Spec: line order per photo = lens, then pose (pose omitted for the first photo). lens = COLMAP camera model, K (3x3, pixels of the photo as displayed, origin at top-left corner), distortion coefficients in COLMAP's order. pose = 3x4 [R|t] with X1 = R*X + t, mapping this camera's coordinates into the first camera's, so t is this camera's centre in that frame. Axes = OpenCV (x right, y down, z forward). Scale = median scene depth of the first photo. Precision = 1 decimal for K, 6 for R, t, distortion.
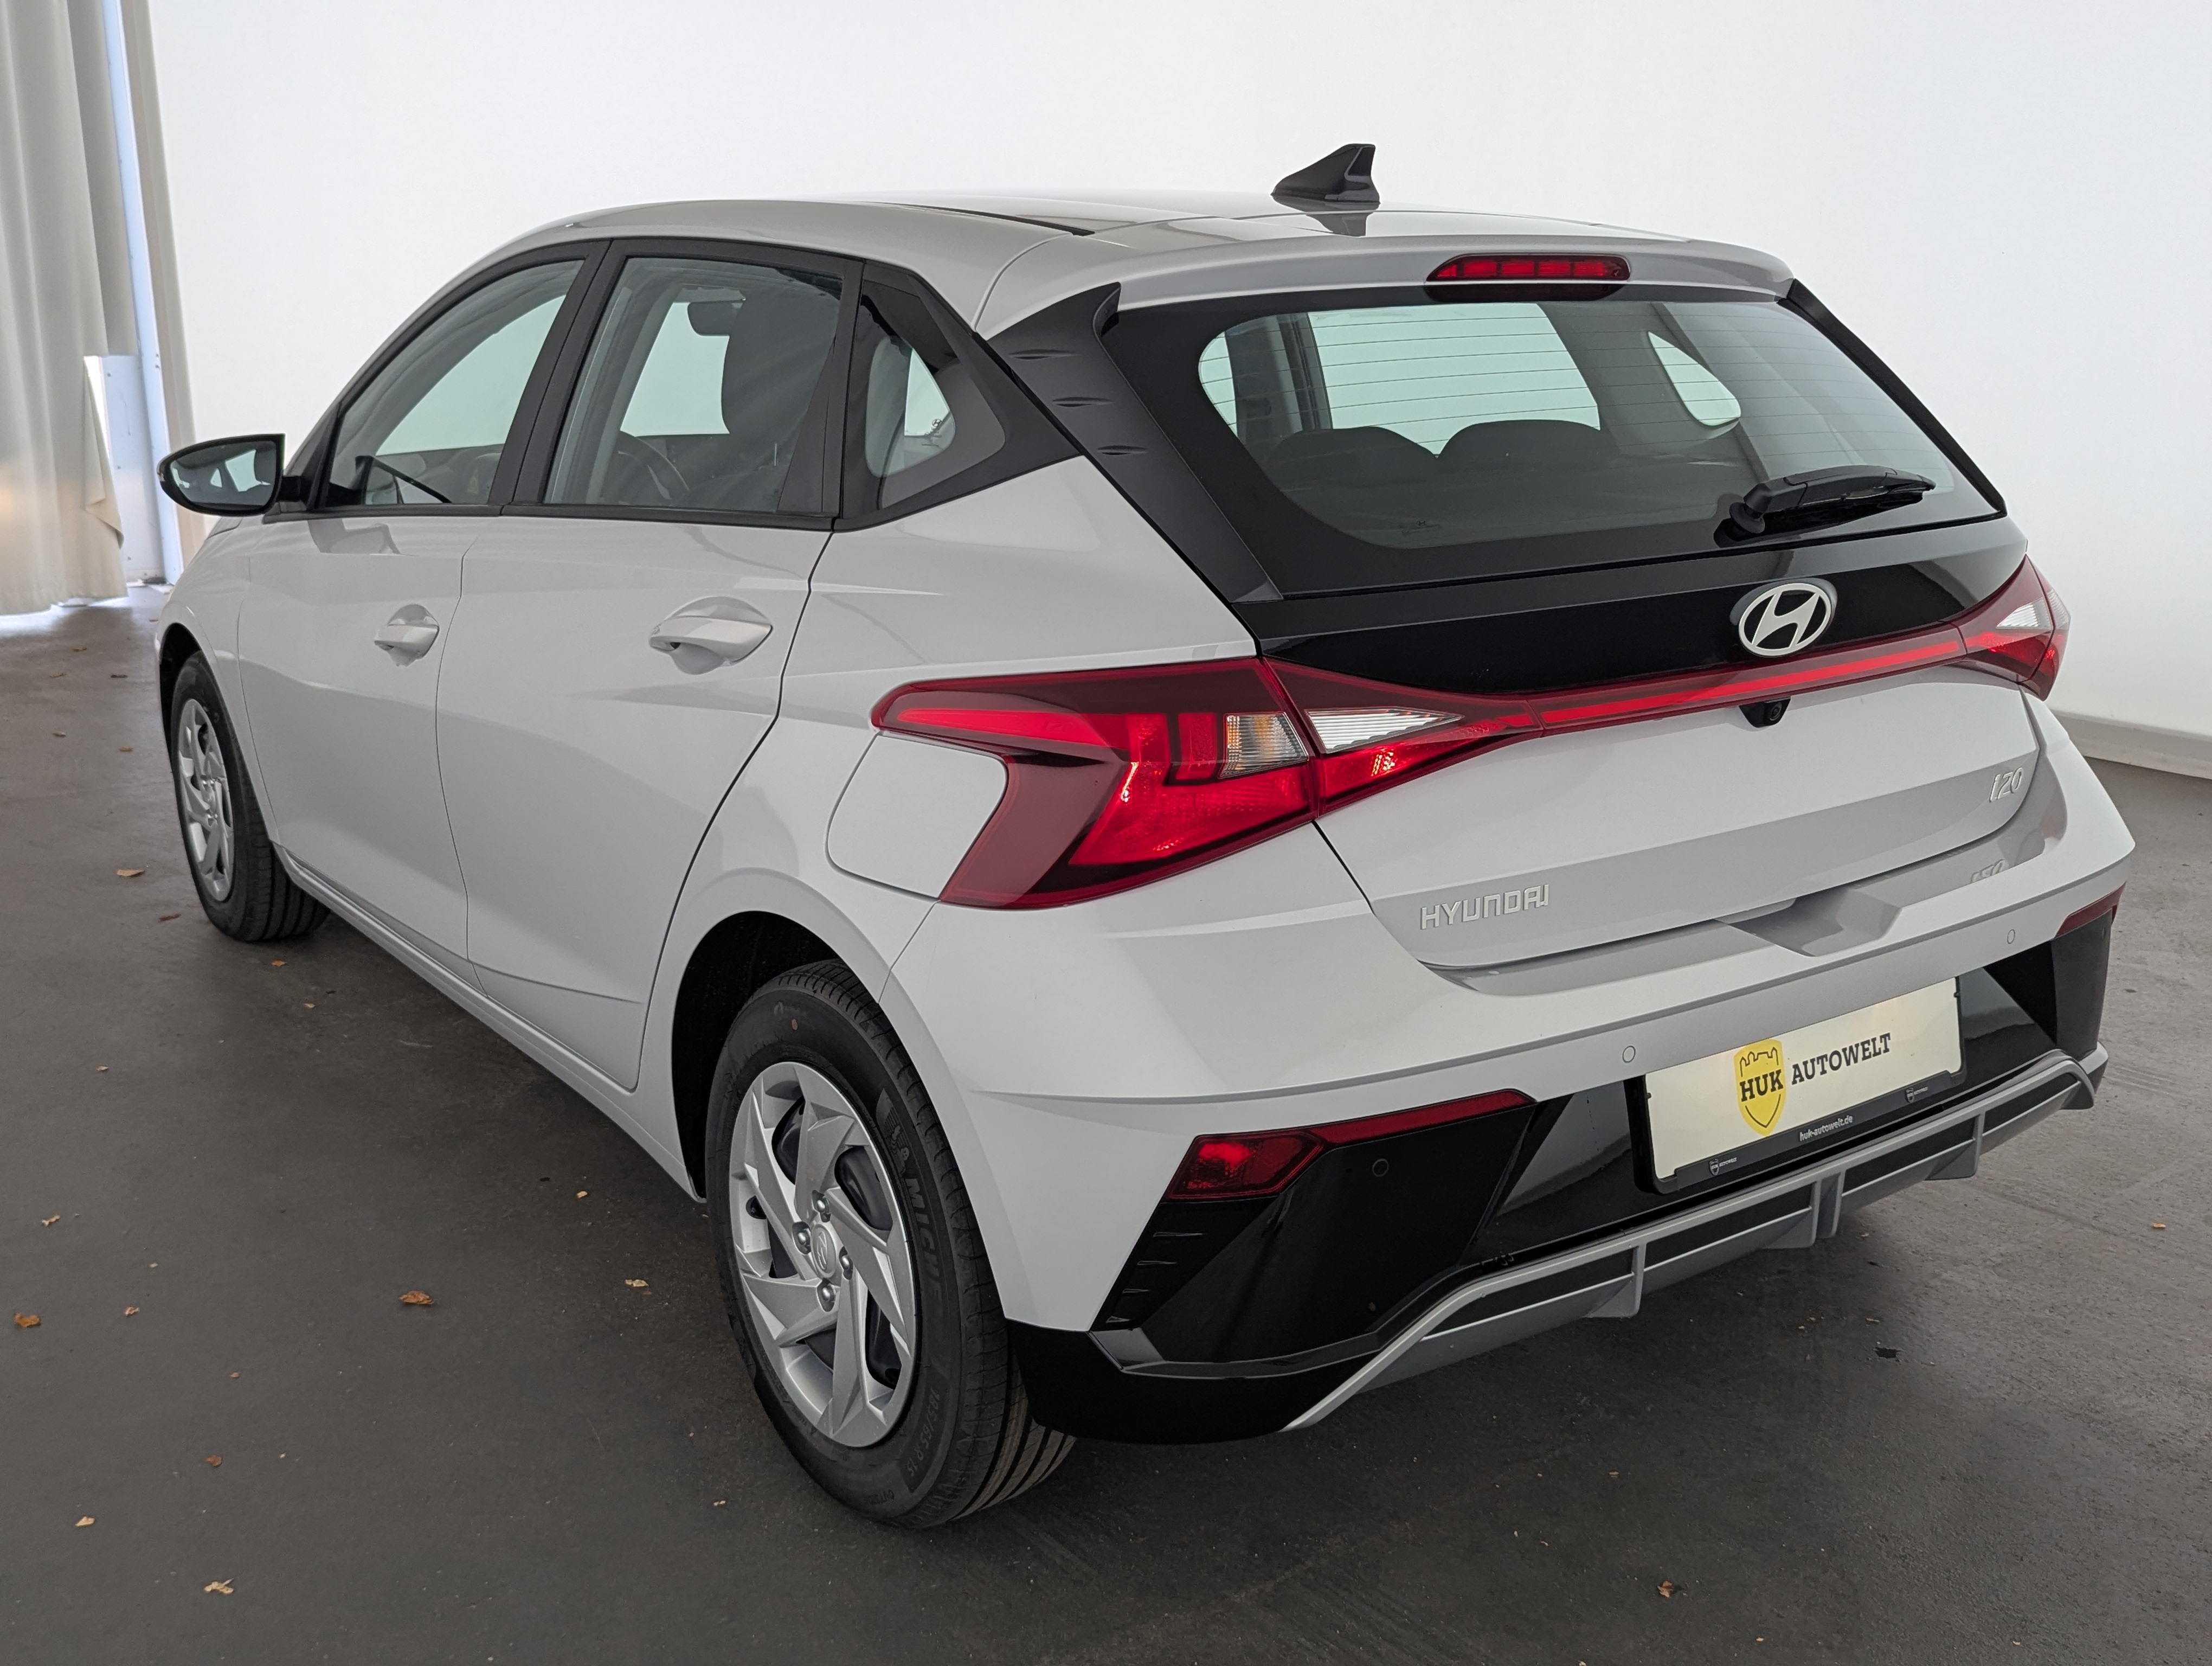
lens RADIAL K [[2088.4, 0, 1154.9], [0, 2088.4, 843.3], [0, 0, 1]] dist [0.023507, -0.002651]
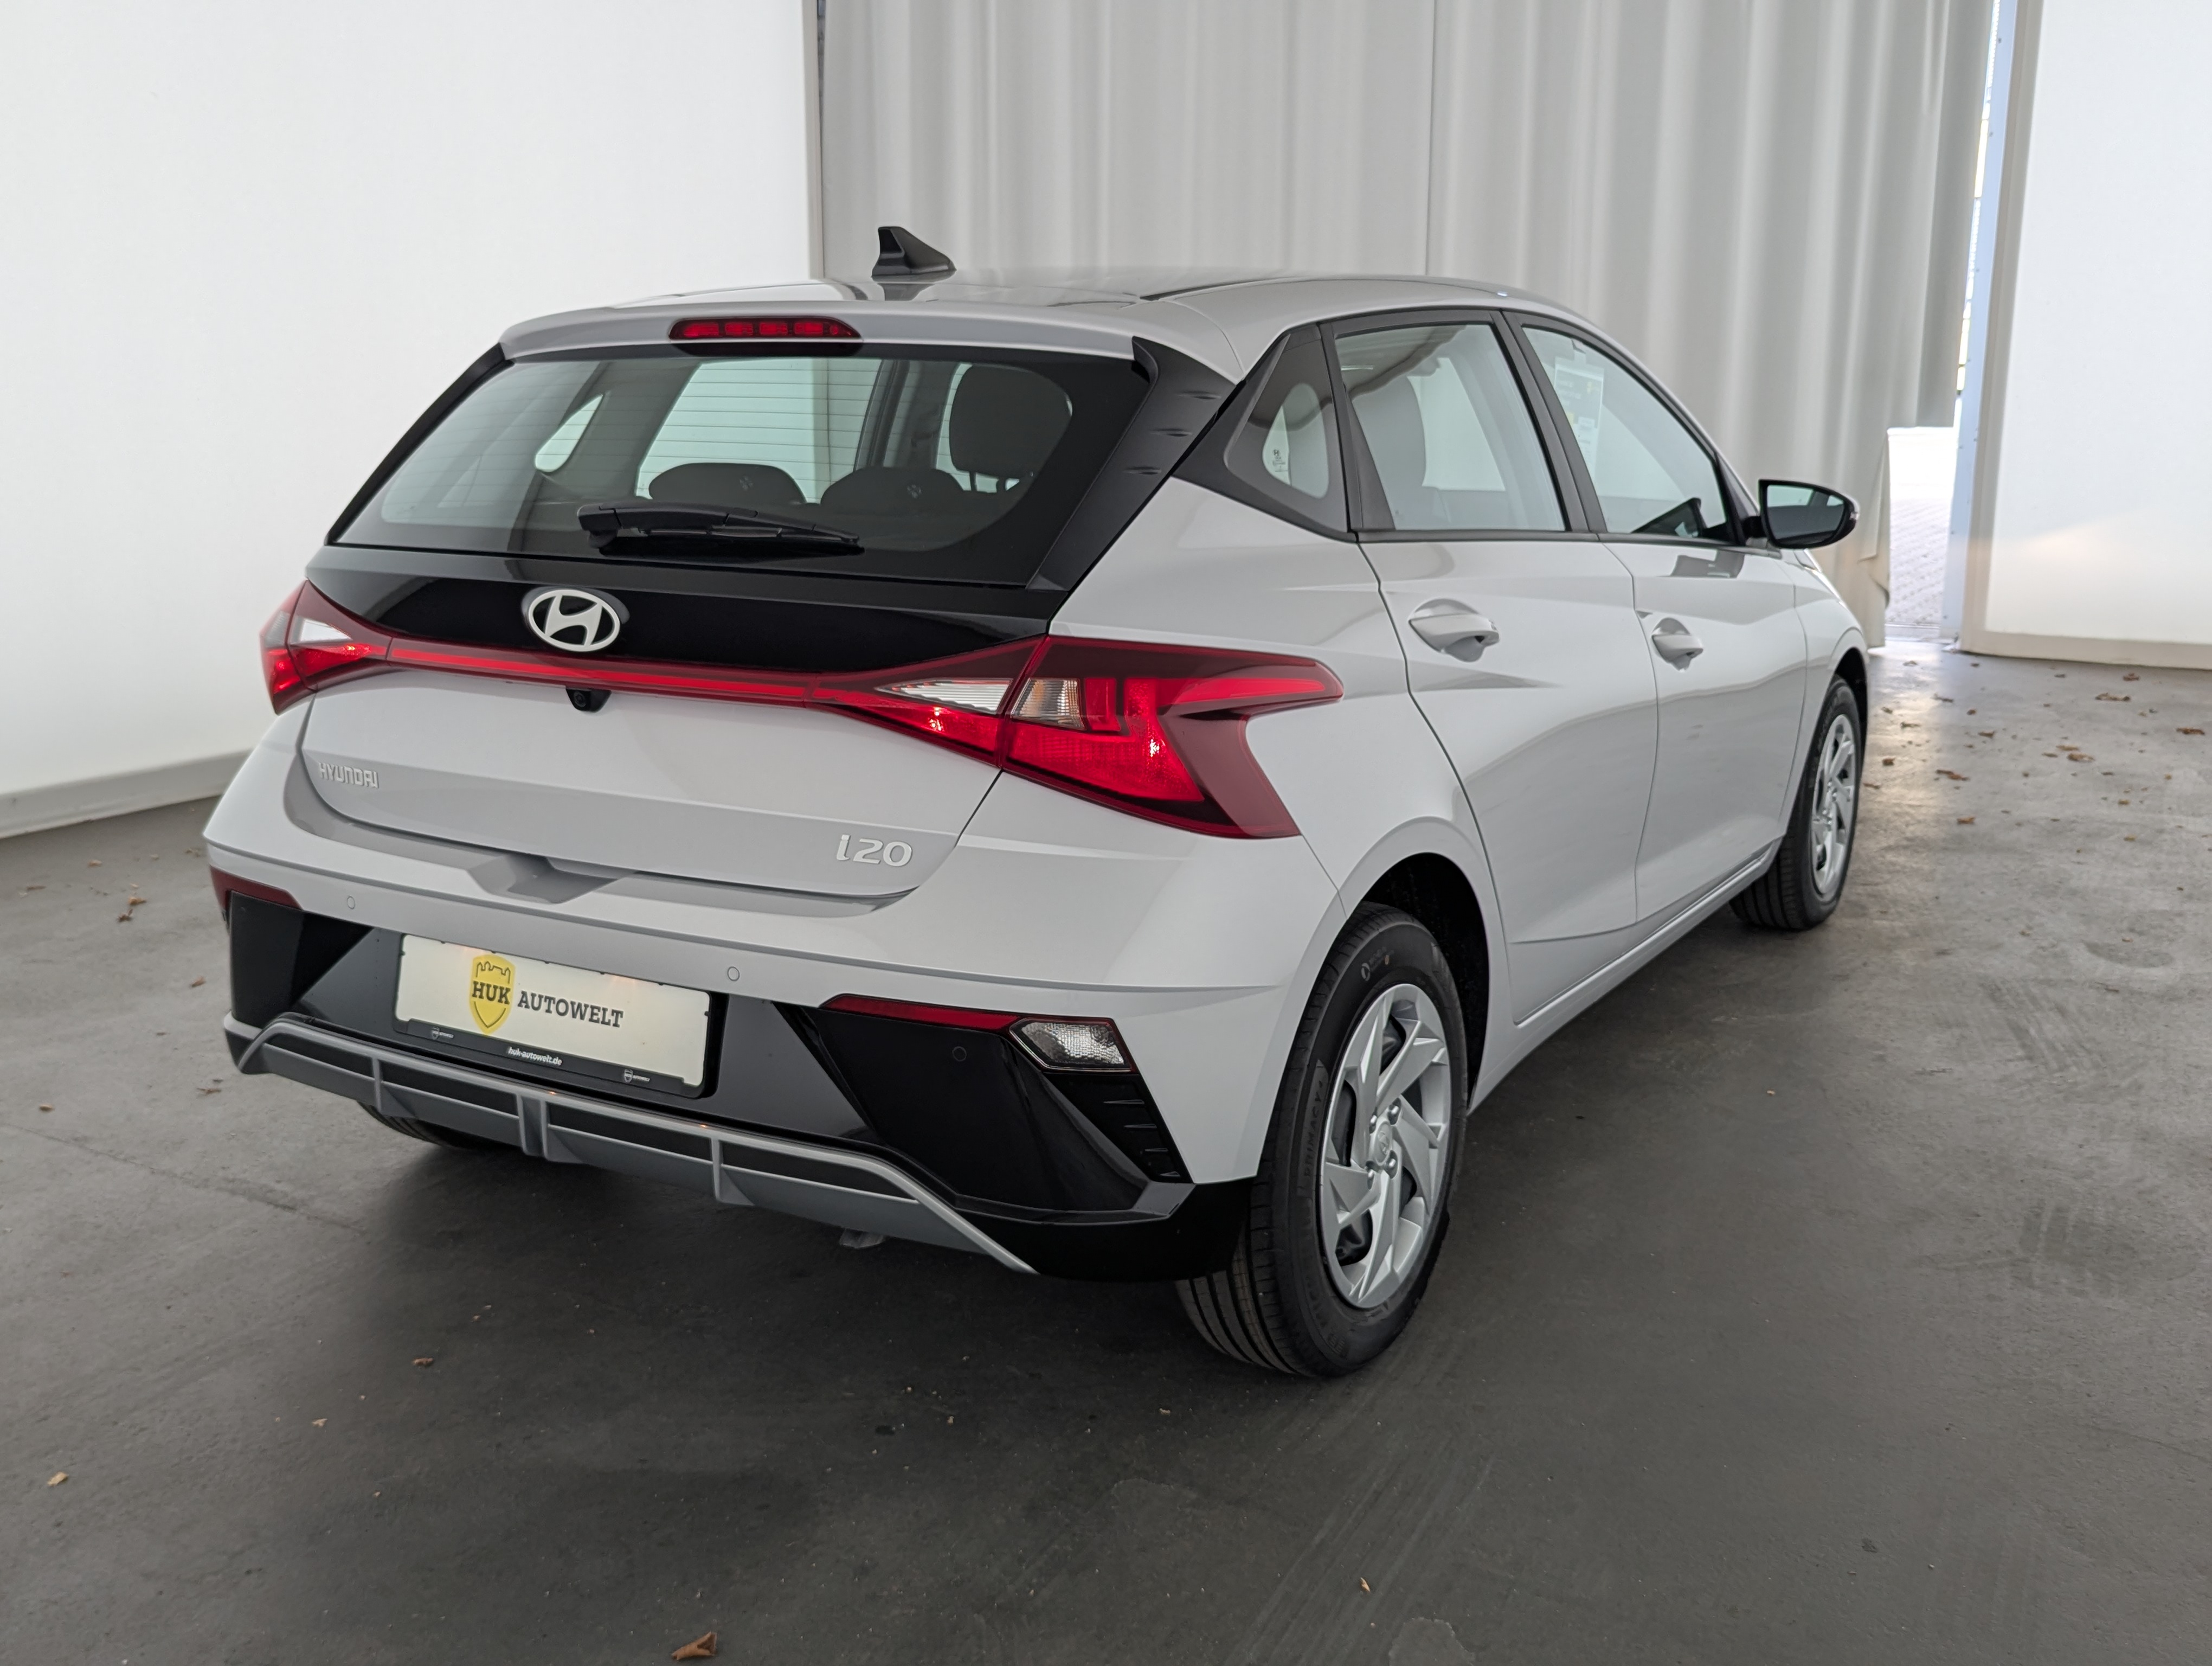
lens RADIAL K [[2148.1, 0, 1149.5], [0, 2148.1, 840.8], [0, 0, 1]] dist [0.004820, 0.002185]
pose [[0.390154, 0.197125, -0.899400, 1.548879], [-0.237565, 0.965292, 0.108512, -0.196258], [0.889574, 0.171330, 0.423443, 0.800054]]
